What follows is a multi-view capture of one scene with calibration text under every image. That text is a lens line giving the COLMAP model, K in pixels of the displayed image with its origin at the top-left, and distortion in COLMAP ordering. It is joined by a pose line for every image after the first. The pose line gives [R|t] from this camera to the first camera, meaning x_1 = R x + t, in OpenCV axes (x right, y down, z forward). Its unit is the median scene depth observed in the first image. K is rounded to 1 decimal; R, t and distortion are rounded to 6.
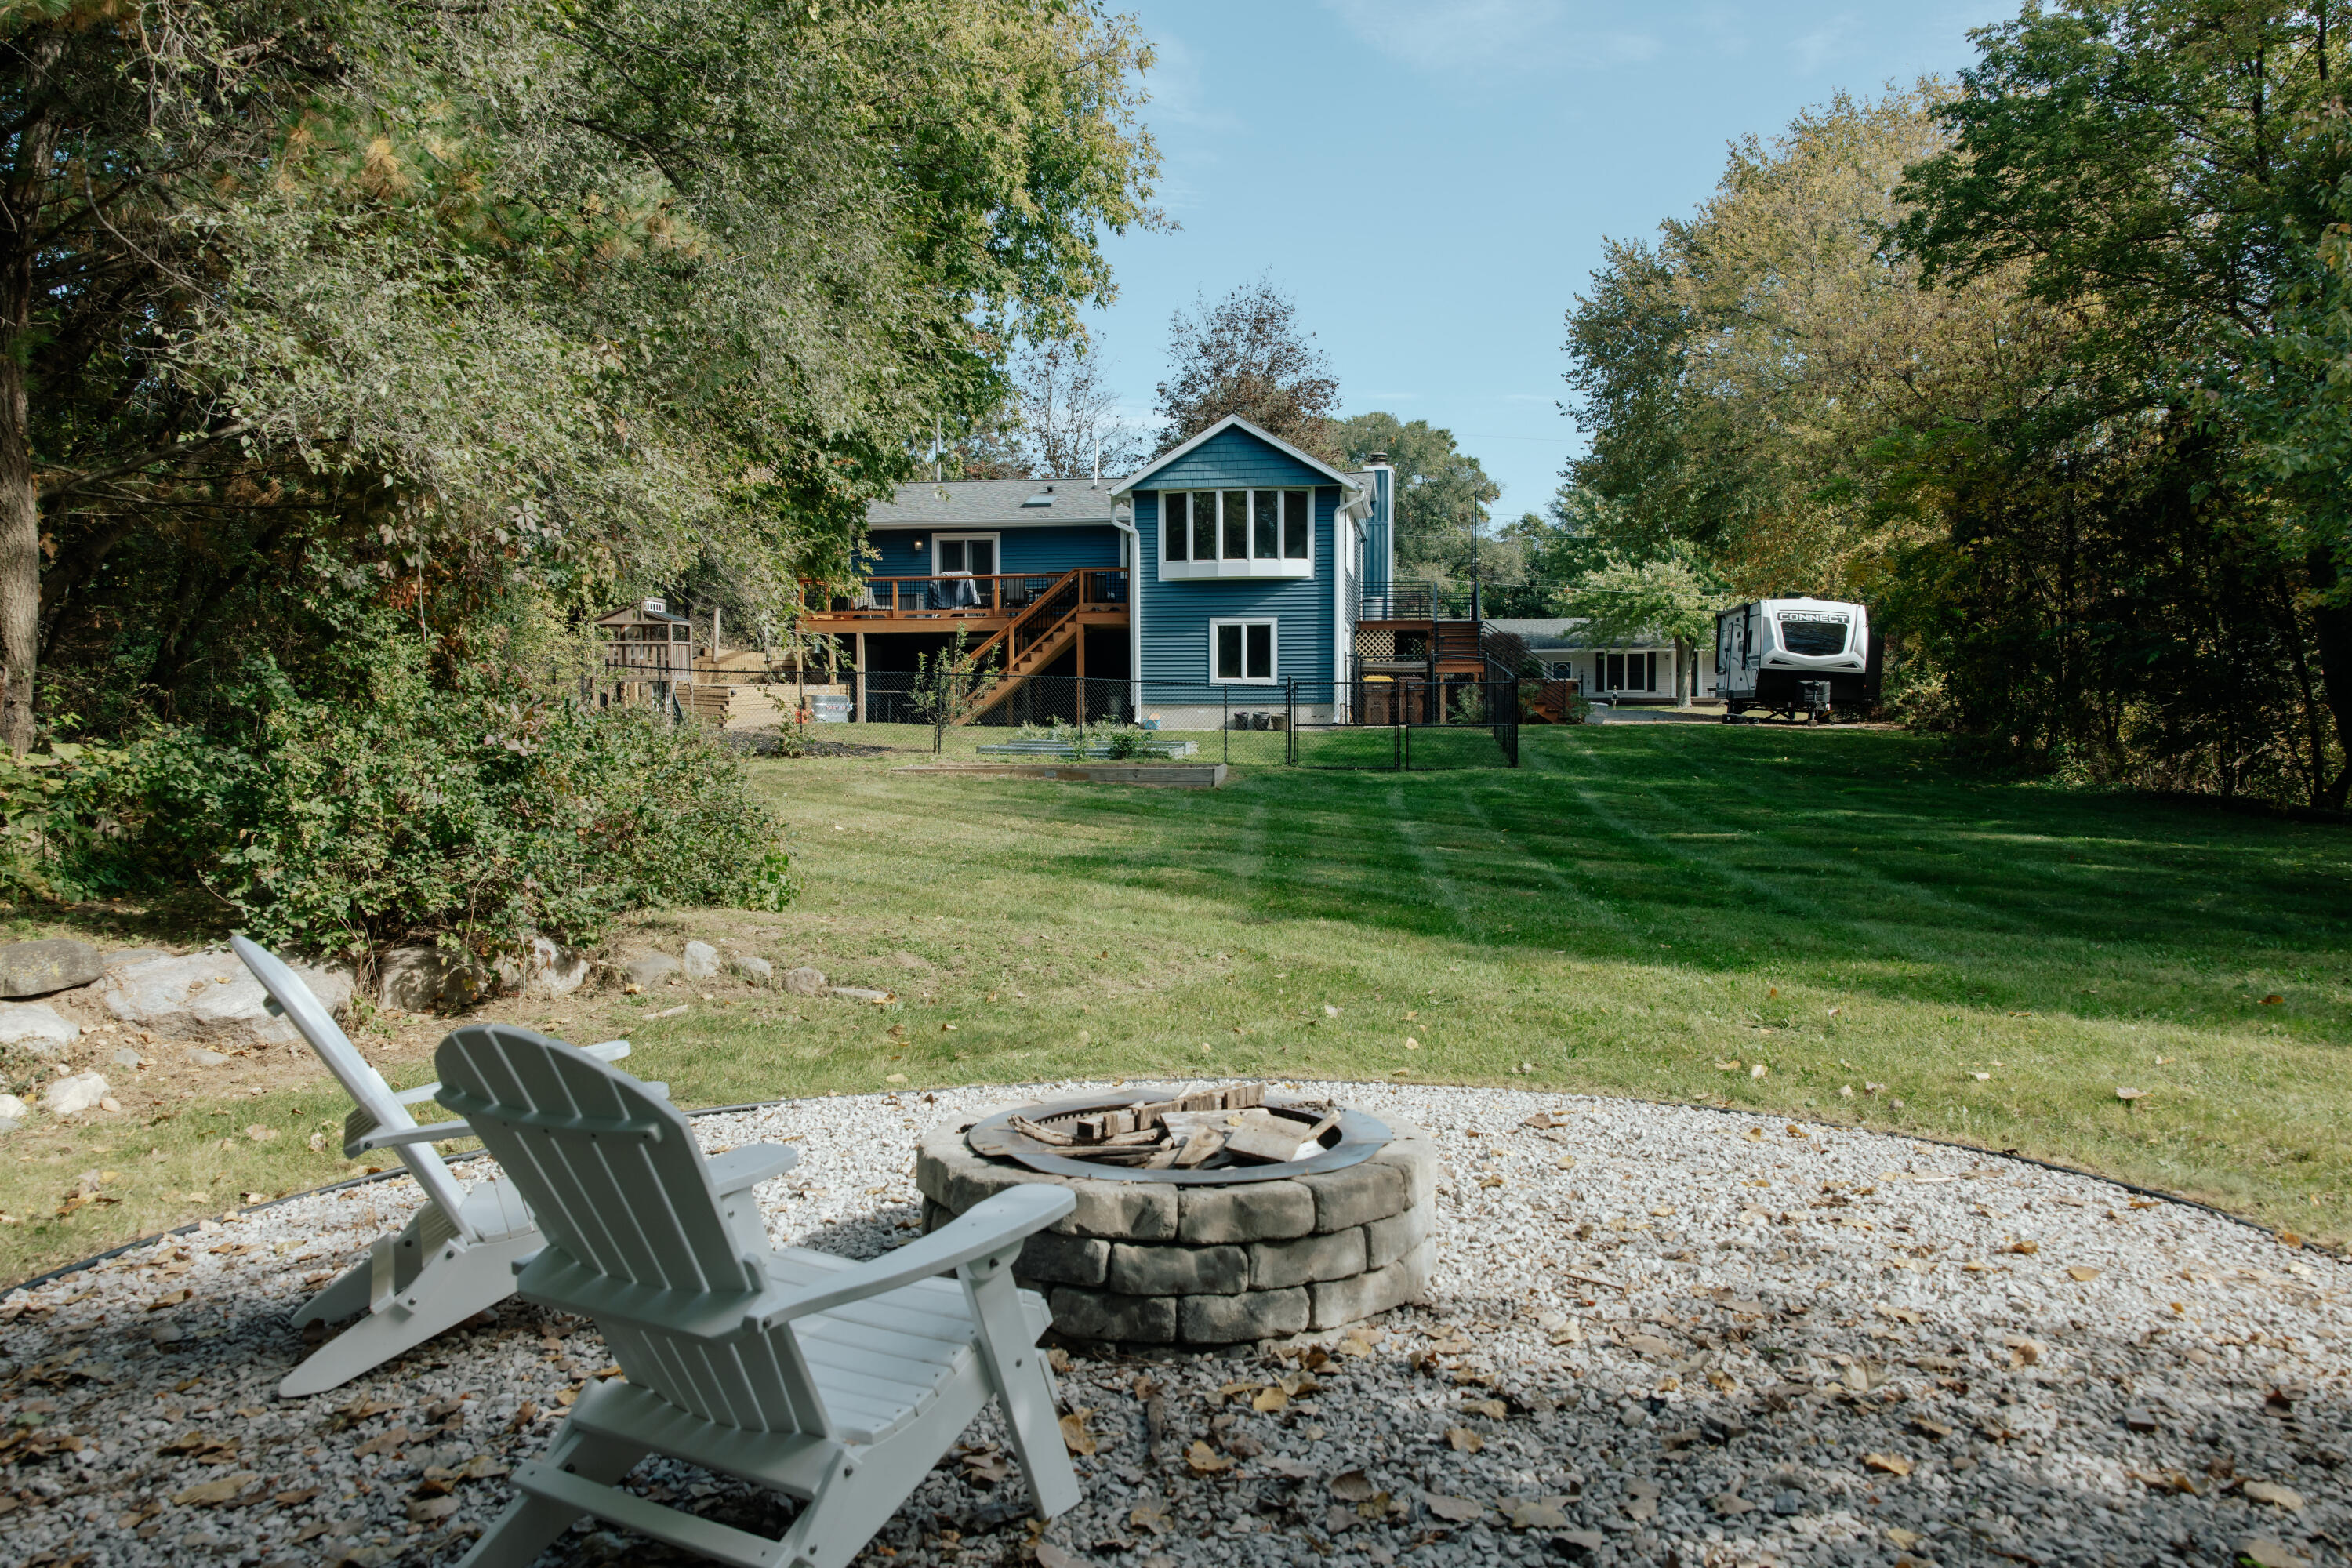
lens RADIAL K [[1837.7, 0, 1176.0], [0, 1837.7, 784.0], [0, 0, 1]] dist [0.017318, -0.008297]
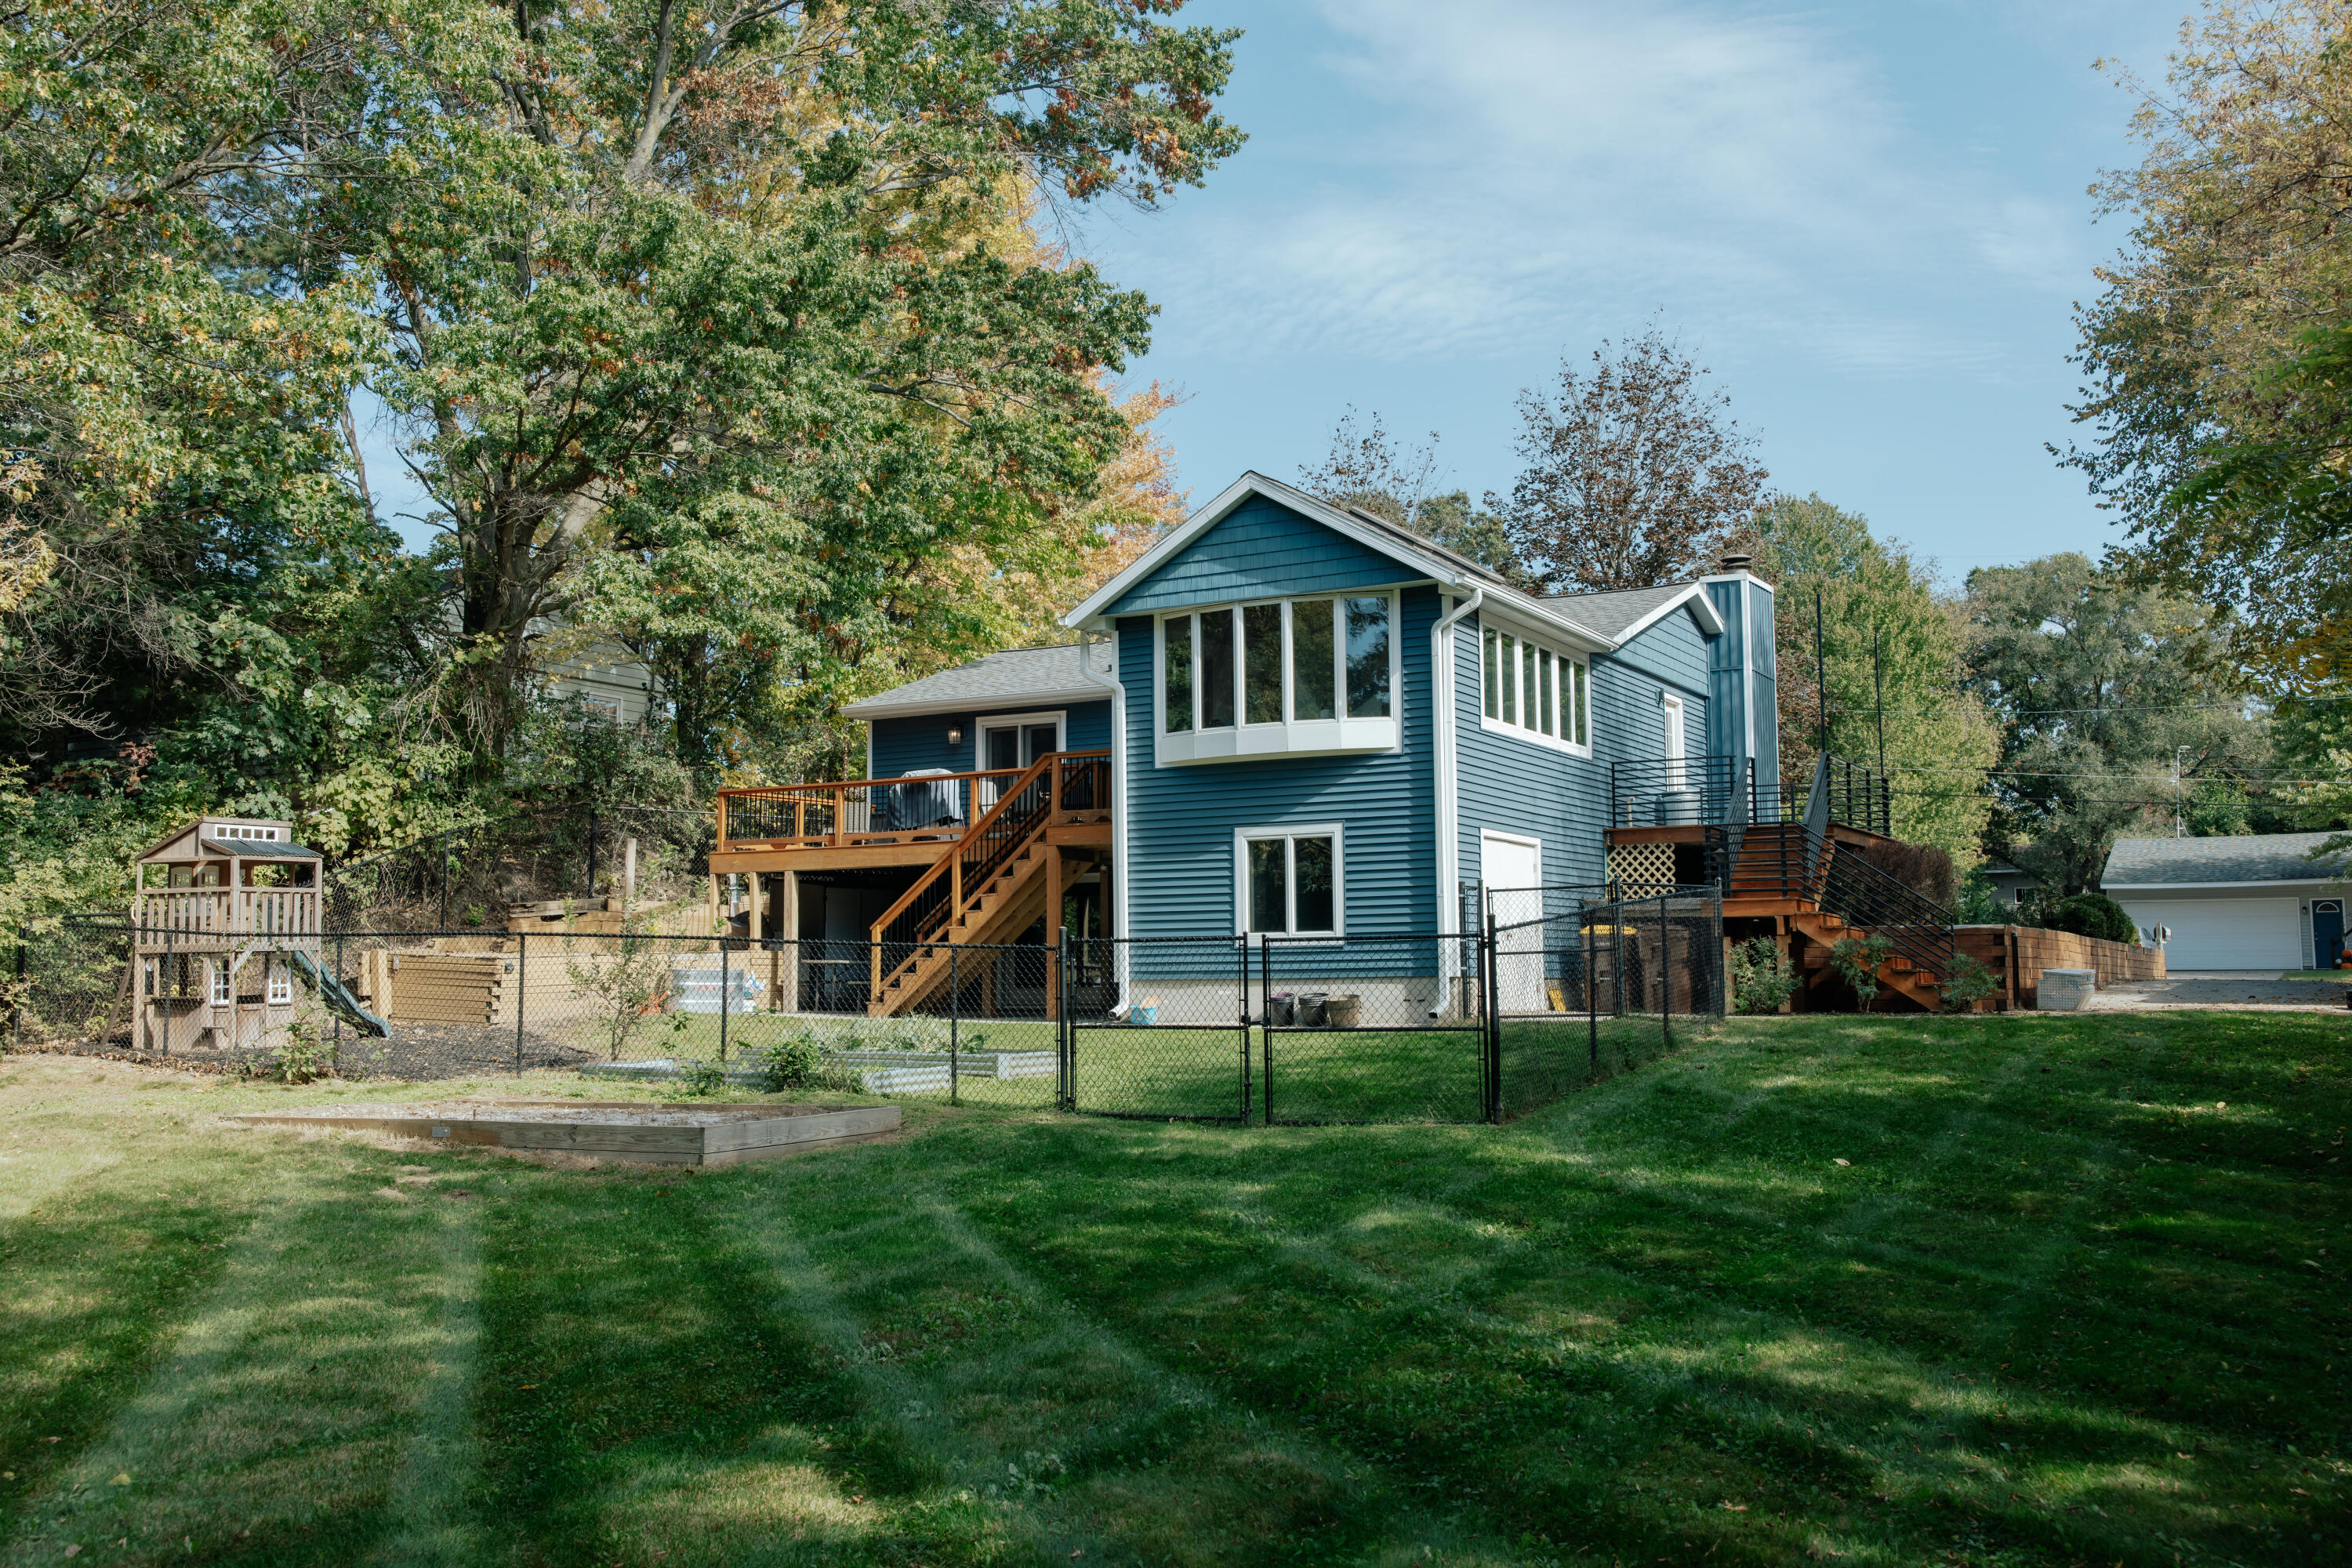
lens RADIAL K [[2166.9, 0, 1176.0], [0, 2166.9, 784.0], [0, 0, 1]] dist [0.015602, 0.006548]
pose [[0.936883, -0.039595, -0.347394, 0.235263], [-0.005188, 0.991883, -0.127044, -0.018085], [0.349604, 0.120828, 0.929073, 0.364362]]
